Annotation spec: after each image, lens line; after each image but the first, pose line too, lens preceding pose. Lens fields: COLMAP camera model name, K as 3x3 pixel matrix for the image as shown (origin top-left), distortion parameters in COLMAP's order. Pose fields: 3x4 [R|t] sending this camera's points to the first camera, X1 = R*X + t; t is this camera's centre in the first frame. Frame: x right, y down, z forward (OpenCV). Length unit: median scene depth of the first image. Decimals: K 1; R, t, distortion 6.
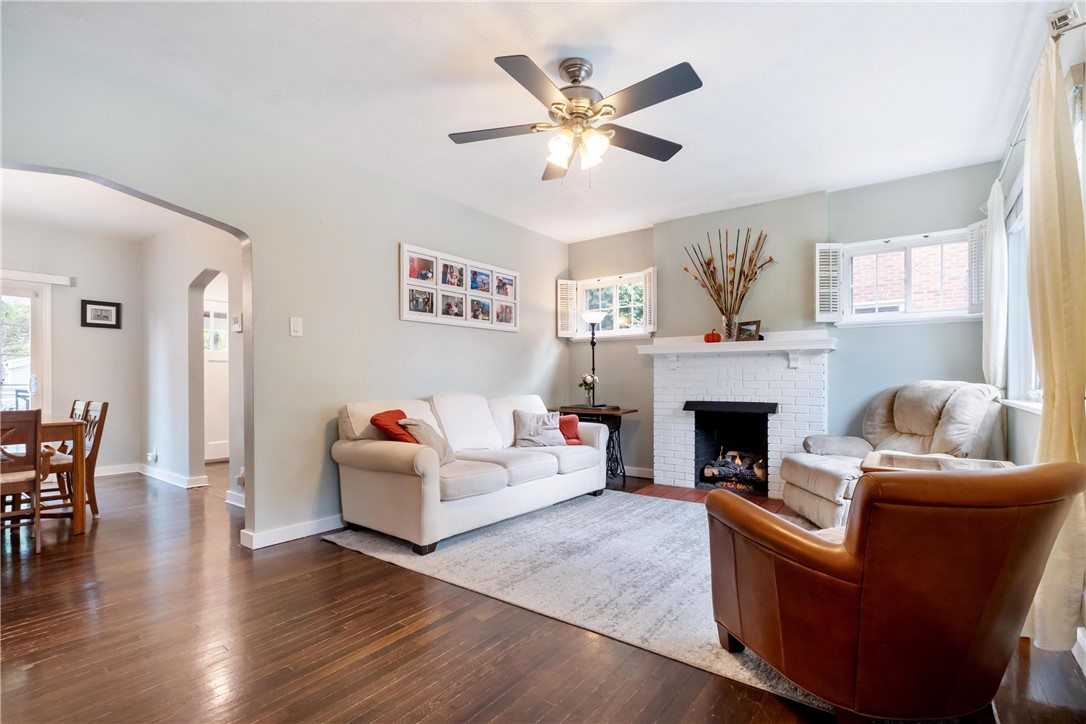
lens RADIAL K [[492.7, 0, 516.1], [0, 492.7, 383.1], [0, 0, 1]] dist [-0.012052, 0.000733]
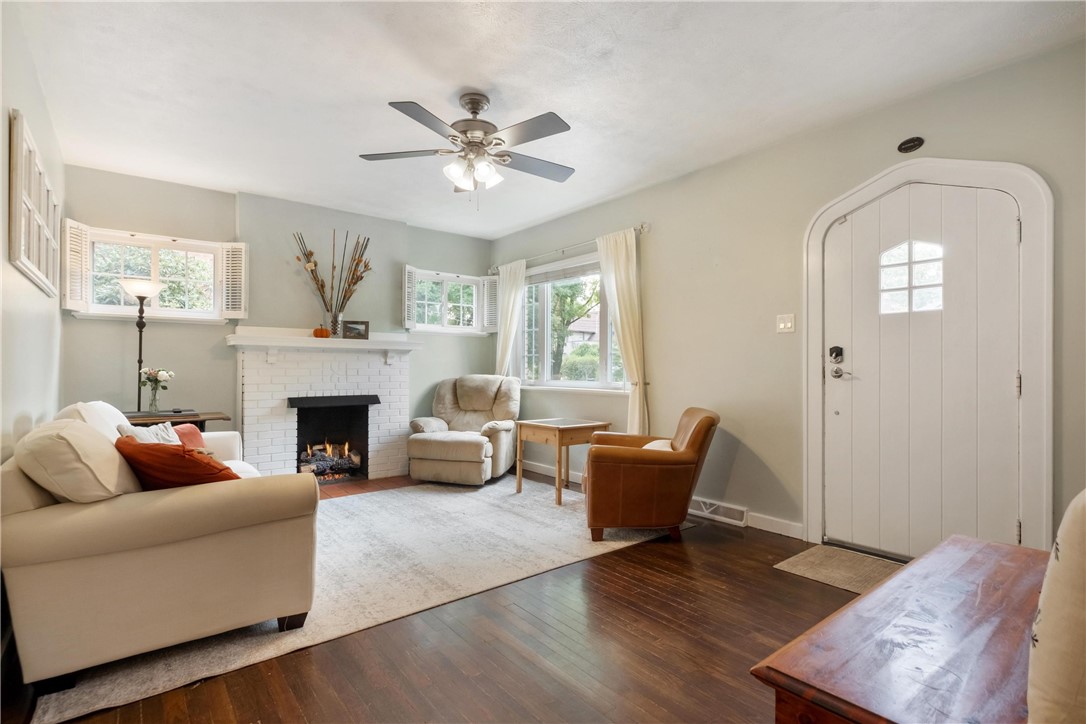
lens RADIAL K [[561.0, 0, 527.5], [0, 561.0, 369.0], [0, 0, 1]] dist [0.003246, -0.006148]
pose [[0.235908, -0.000686, 0.971775, -0.657687], [0.005672, 0.999984, -0.000671, -0.016699], [-0.971759, 0.005670, 0.235908, 0.350257]]
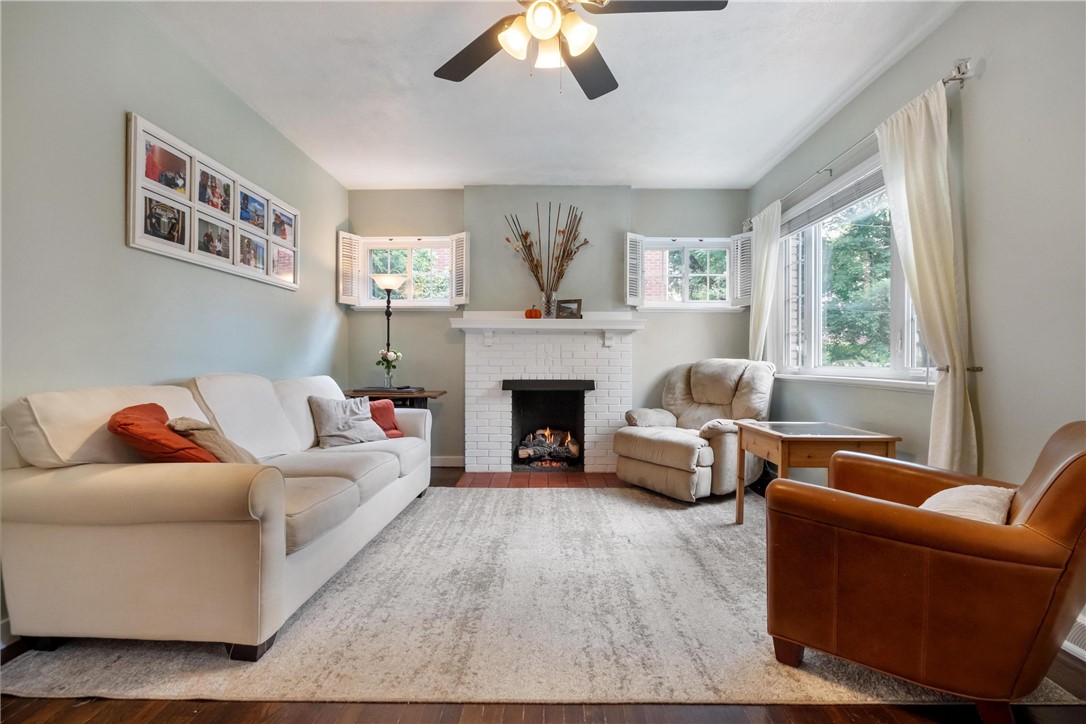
lens RADIAL K [[482.8, 0, 526.1], [0, 482.8, 361.6], [0, 0, 1]] dist [-0.012446, 0.000522]
pose [[0.796329, 0.005424, 0.604840, -0.200117], [-0.001688, 0.999976, -0.006744, 0.008630], [-0.604862, 0.004350, 0.796319, 0.272986]]
